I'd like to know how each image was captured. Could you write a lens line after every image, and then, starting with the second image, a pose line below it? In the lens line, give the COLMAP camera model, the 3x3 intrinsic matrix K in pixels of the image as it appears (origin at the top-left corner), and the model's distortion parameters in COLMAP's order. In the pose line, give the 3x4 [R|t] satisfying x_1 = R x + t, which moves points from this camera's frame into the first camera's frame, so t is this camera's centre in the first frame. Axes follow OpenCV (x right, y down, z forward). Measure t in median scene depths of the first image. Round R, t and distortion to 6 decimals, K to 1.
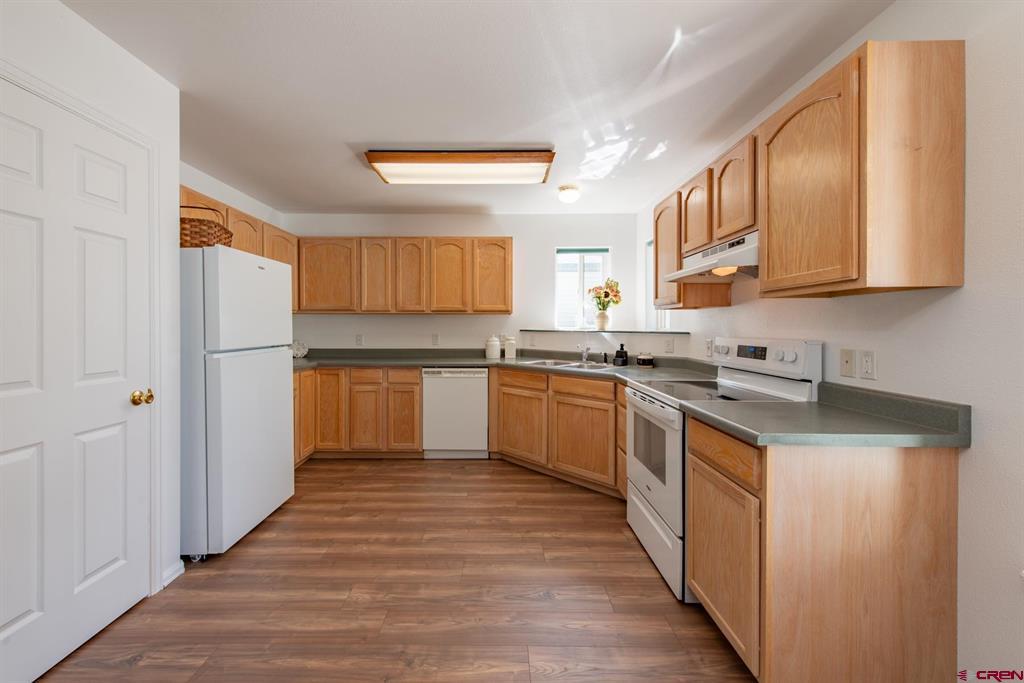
lens RADIAL K [[411.8, 0, 497.2], [0, 411.8, 330.7], [0, 0, 1]] dist [0.012971, -0.000108]
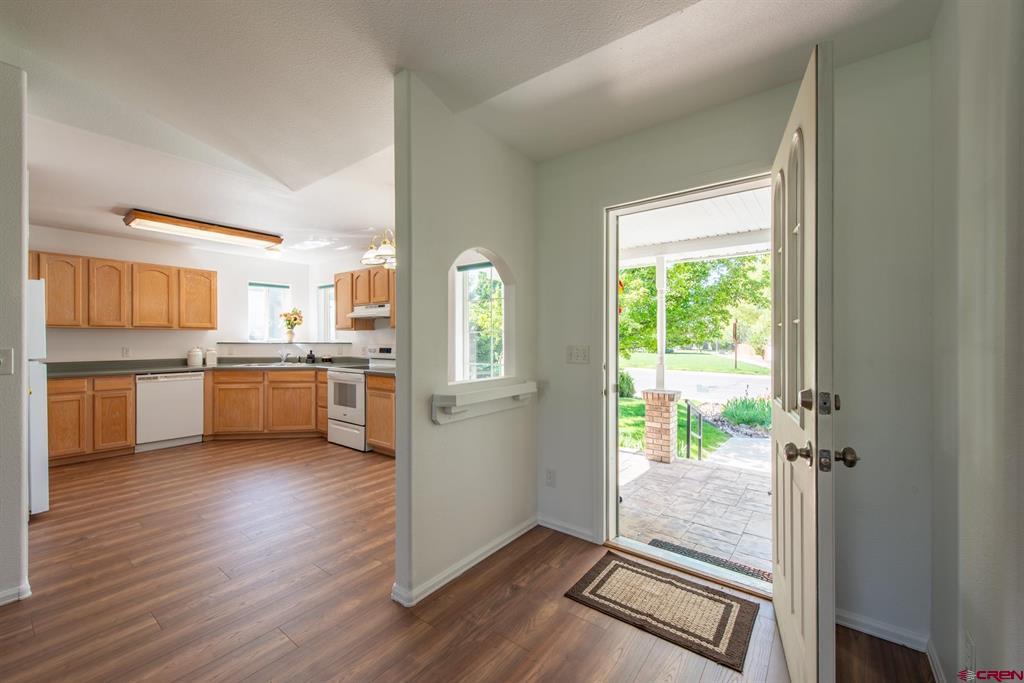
lens RADIAL K [[403.4, 0, 517.7], [0, 403.4, 339.4], [0, 0, 1]] dist [0.001129, -0.000142]
pose [[0.591822, -0.002136, 0.806065, -0.538441], [0.009630, 0.999944, -0.004420, 0.003863], [-0.806011, 0.010378, 0.591810, -0.658484]]
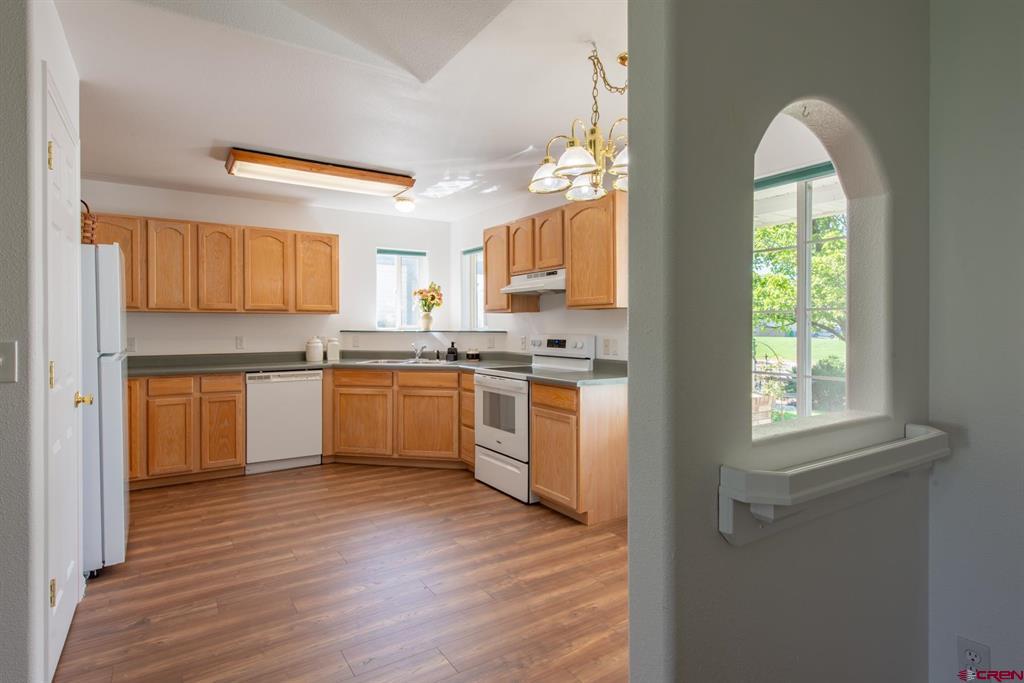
lens RADIAL K [[542.8, 0, 531.3], [0, 542.8, 329.8], [0, 0, 1]] dist [0.017940, 0.000049]
pose [[0.823912, -0.006188, 0.566684, -0.396129], [0.008554, 0.999962, -0.001518, 0.002550], [-0.566653, 0.006098, 0.823934, -0.393305]]
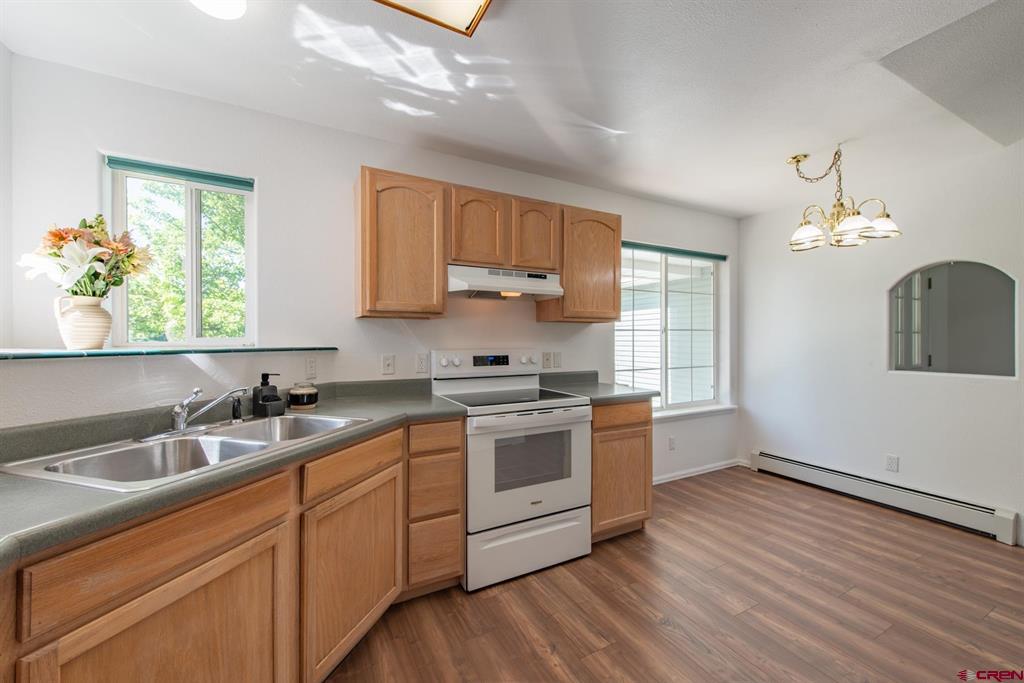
lens RADIAL K [[399.6, 0, 512.0], [0, 399.6, 341.5], [0, 0, 1]] dist [0.010424, -0.000096]
pose [[-0.476347, -0.006111, 0.879236, -0.302695], [0.008628, 0.999895, 0.011624, -0.011779], [-0.879215, 0.013124, -0.476244, 1.021152]]
